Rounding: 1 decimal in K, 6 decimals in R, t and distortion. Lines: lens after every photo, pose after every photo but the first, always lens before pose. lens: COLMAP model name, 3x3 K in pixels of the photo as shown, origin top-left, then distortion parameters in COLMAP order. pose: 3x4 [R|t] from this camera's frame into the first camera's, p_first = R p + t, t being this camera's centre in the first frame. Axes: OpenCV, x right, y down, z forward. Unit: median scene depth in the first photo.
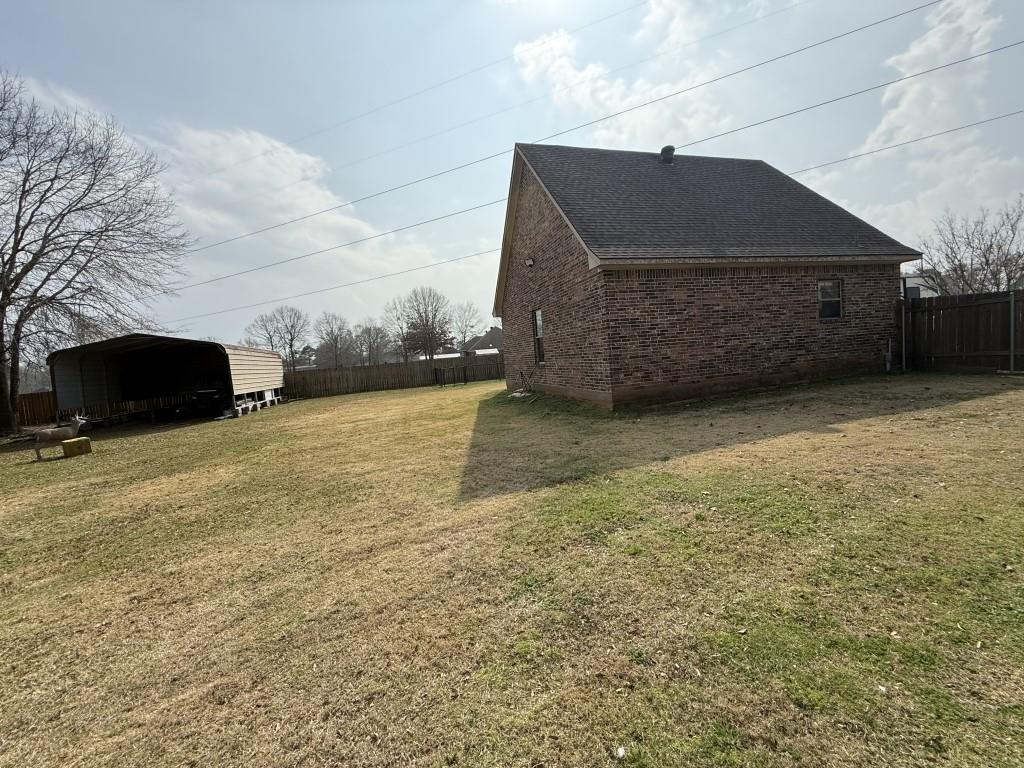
lens RADIAL K [[401.6, 0, 513.8], [0, 401.6, 382.8], [0, 0, 1]] dist [0.001177, -0.000024]
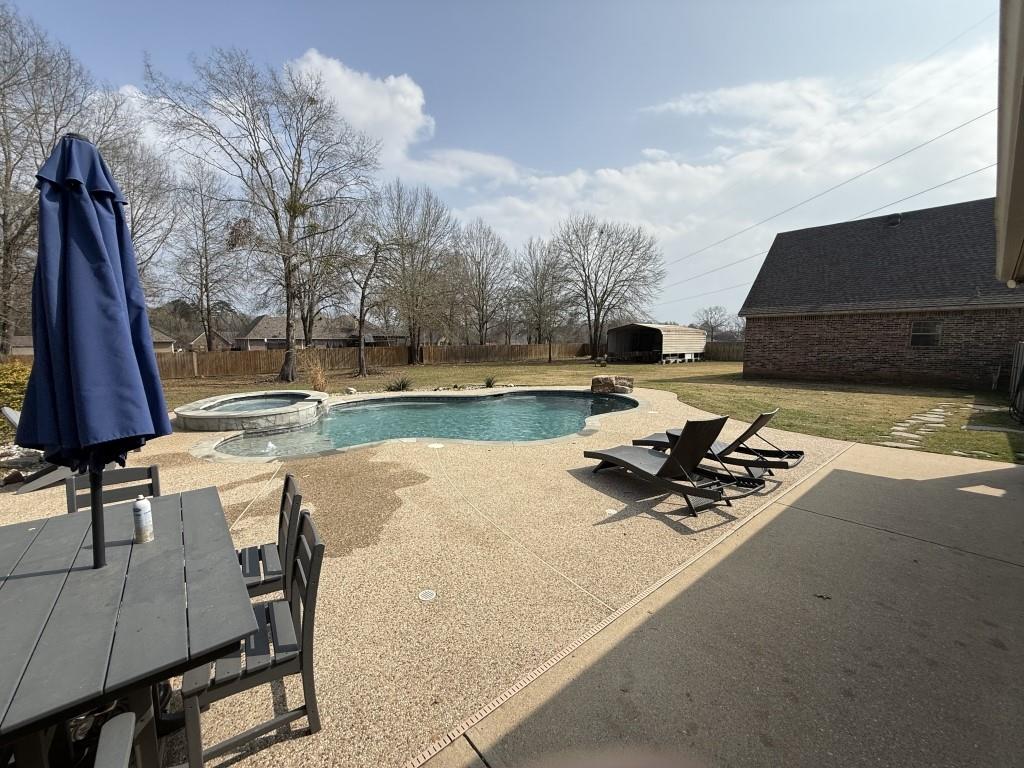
lens RADIAL K [[401.6, 0, 512.7], [0, 401.6, 384.1], [0, 0, 1]] dist [0.001177, -0.000024]
pose [[0.414144, 0.176630, -0.892909, 0.882147], [-0.088077, 0.984164, 0.153830, -0.067715], [0.905940, 0.014937, 0.423143, -0.596222]]
